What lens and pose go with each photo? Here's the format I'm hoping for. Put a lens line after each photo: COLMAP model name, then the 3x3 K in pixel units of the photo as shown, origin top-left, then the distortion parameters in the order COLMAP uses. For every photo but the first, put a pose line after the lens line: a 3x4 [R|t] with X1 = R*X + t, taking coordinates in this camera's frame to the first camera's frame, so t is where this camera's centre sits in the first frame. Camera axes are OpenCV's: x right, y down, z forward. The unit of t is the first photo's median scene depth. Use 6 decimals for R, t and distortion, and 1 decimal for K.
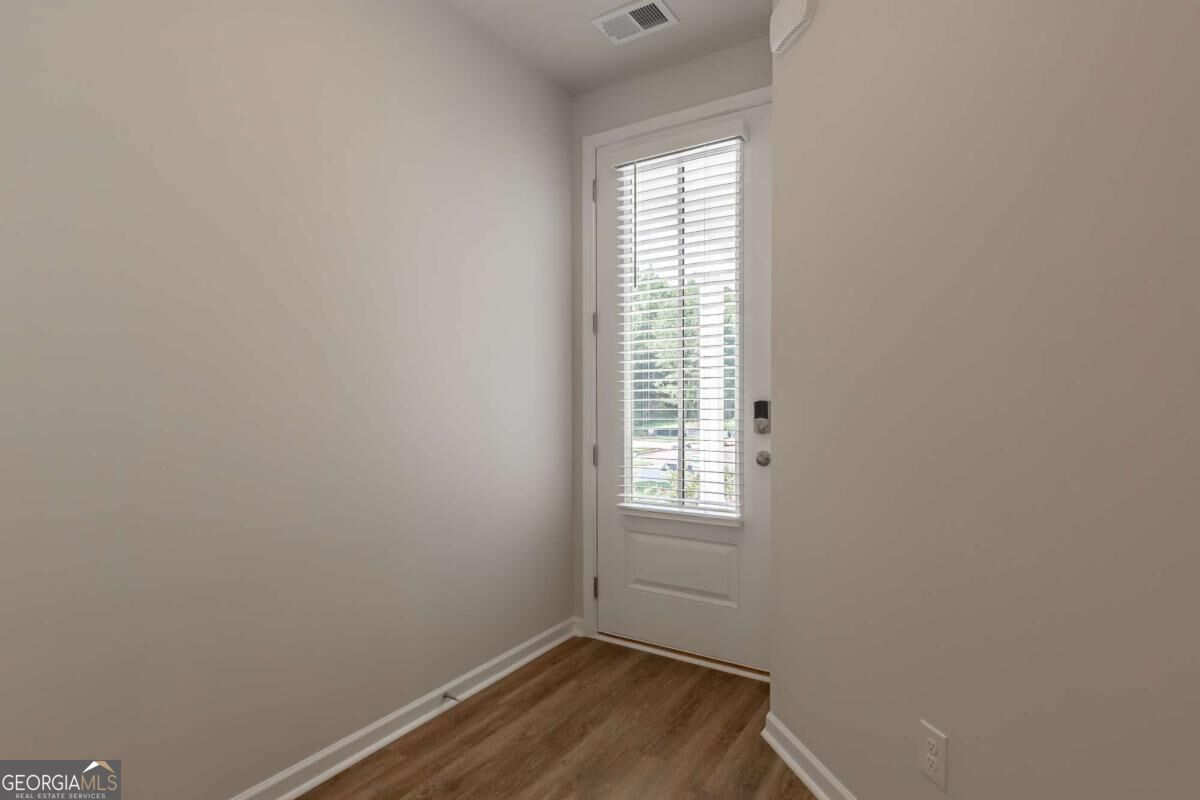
lens RADIAL K [[581.2, 0, 600.2], [0, 581.2, 401.1], [0, 0, 1]] dist [0.014160, 0.001564]
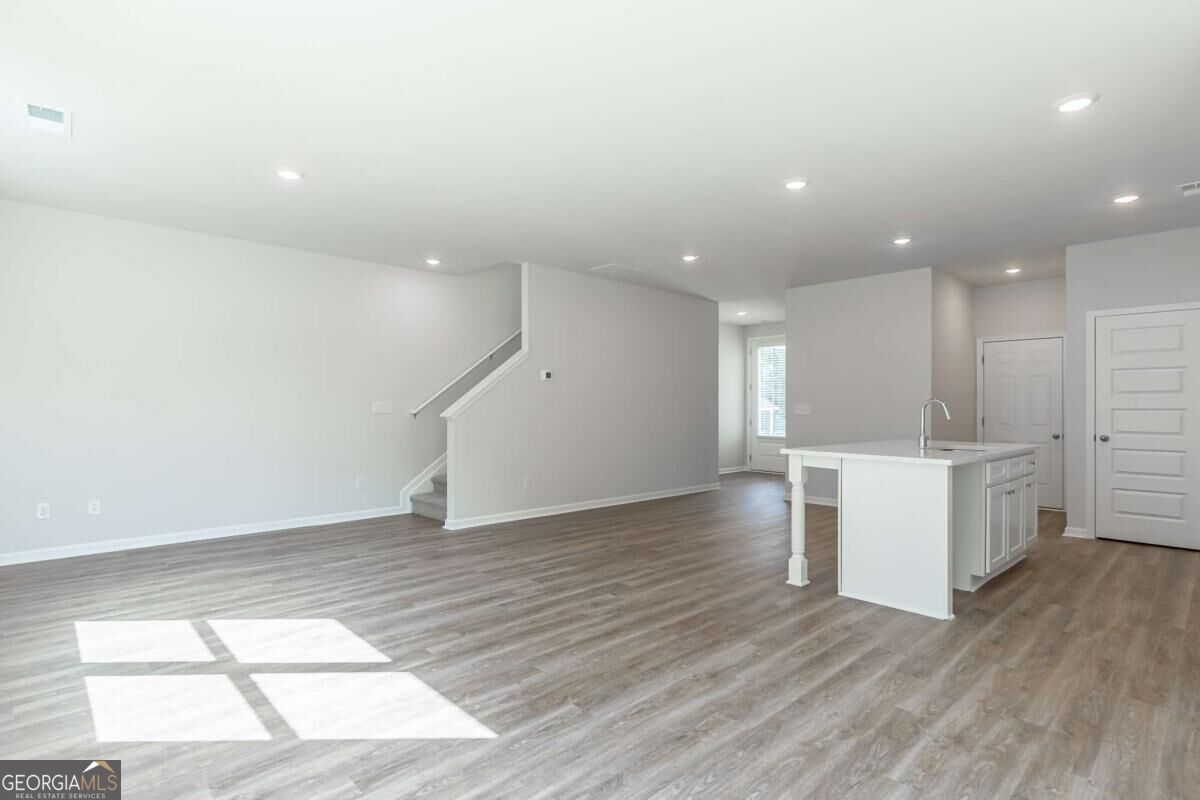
lens RADIAL K [[581.2, 0, 607.8], [0, 581.2, 407.5], [0, 0, 1]] dist [0.014160, 0.001564]
pose [[0.966482, 0.005945, -0.256665, 0.066029], [-0.006635, 0.999976, -0.001823, 0.006575], [0.256648, 0.003465, 0.966499, -2.942362]]
